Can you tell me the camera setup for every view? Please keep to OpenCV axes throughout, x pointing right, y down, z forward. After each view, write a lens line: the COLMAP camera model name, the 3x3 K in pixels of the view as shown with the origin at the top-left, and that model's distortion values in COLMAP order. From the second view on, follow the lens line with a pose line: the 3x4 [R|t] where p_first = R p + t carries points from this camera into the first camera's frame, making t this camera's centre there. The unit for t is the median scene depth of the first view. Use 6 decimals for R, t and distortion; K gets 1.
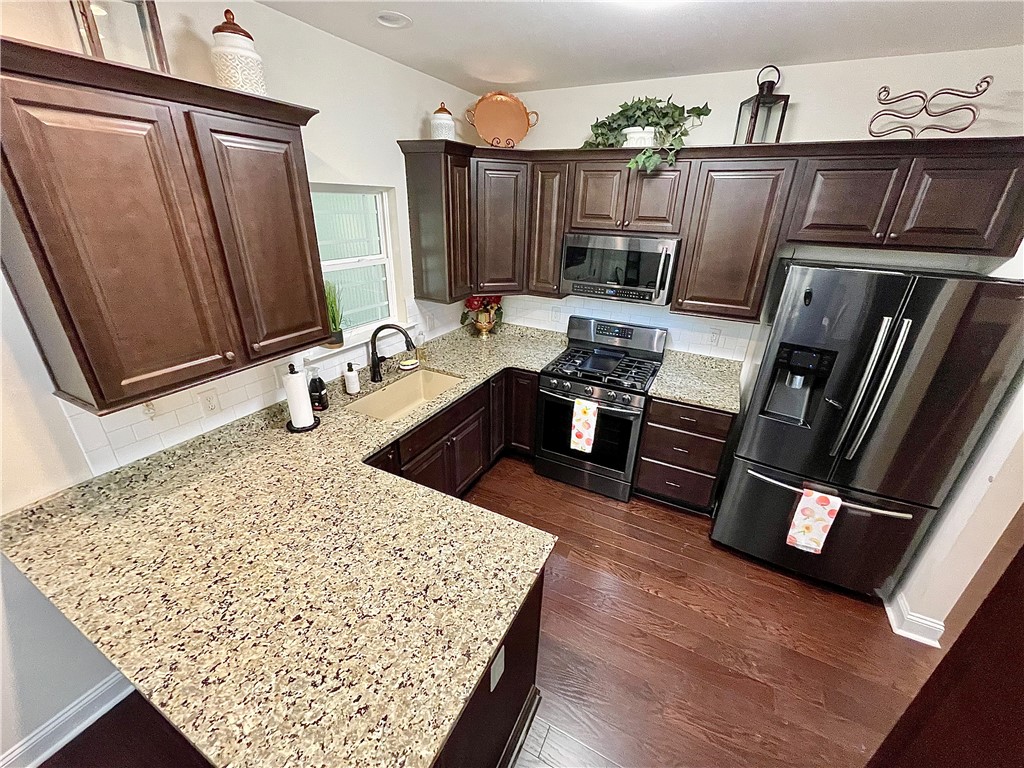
lens RADIAL K [[412.8, 0, 512.7], [0, 412.8, 386.4], [0, 0, 1]] dist [-0.000758, 0.001225]
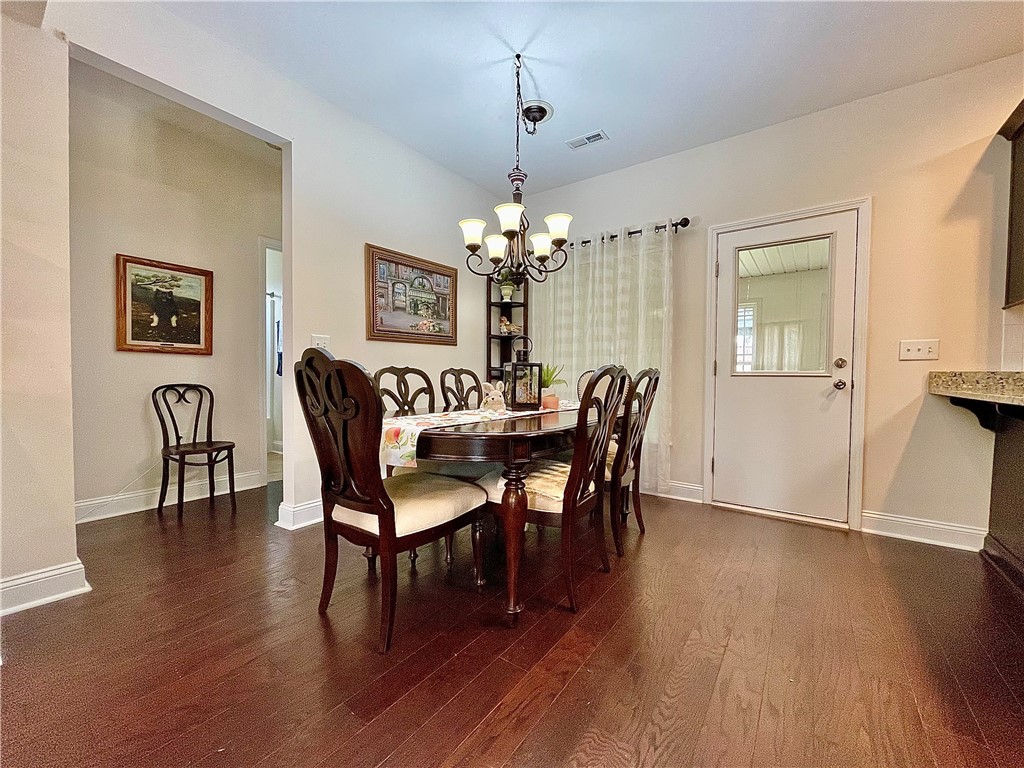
lens RADIAL K [[412.8, 0, 515.4], [0, 412.8, 386.5], [0, 0, 1]] dist [-0.000758, 0.001225]
pose [[-0.151855, 0.007983, -0.988371, 0.404545], [-0.407165, 0.910675, 0.069913, 0.512406], [0.900642, 0.413046, -0.135040, -0.188229]]
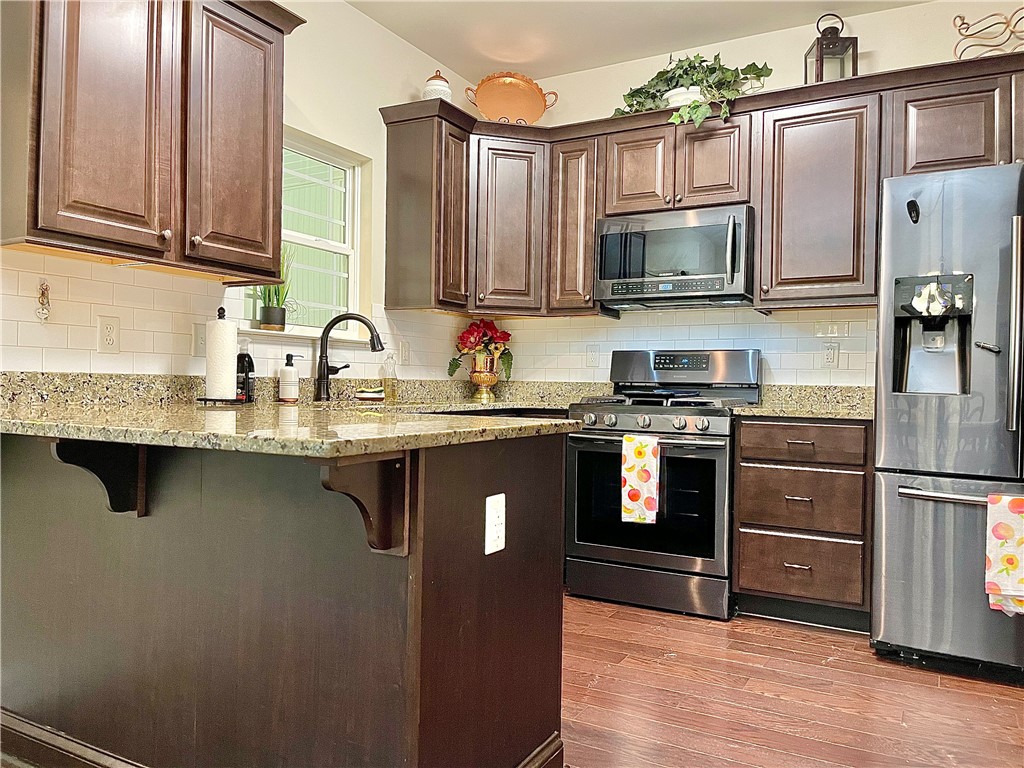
lens RADIAL K [[769.7, 0, 514.7], [0, 769.7, 382.2], [0, 0, 1]] dist [0.052084, -0.035078]
pose [[0.999607, -0.009865, -0.026253, 0.015554], [-0.001428, 0.916975, -0.398943, 0.479046], [0.028008, 0.398823, 0.916600, -0.153121]]
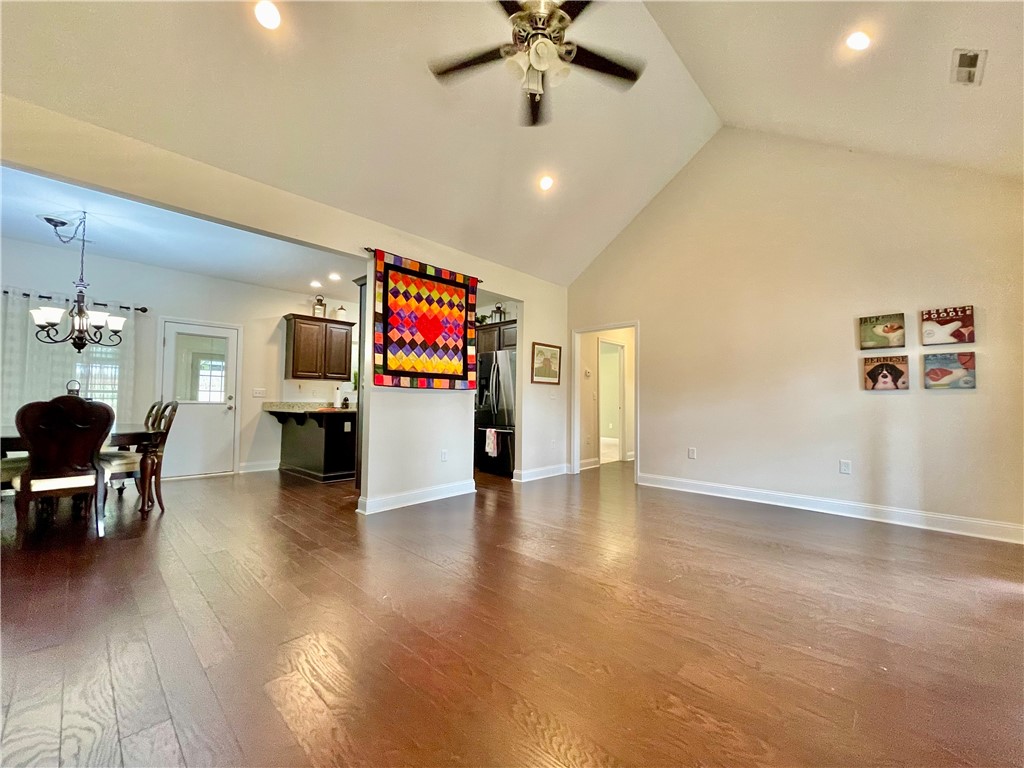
lens RADIAL K [[412.8, 0, 510.8], [0, 412.8, 386.3], [0, 0, 1]] dist [-0.000758, 0.001225]
pose [[0.959060, -0.023284, -0.282245, 1.359539], [-0.102690, 0.900197, -0.423201, 0.938516], [0.263930, 0.434859, 0.860952, -1.177187]]
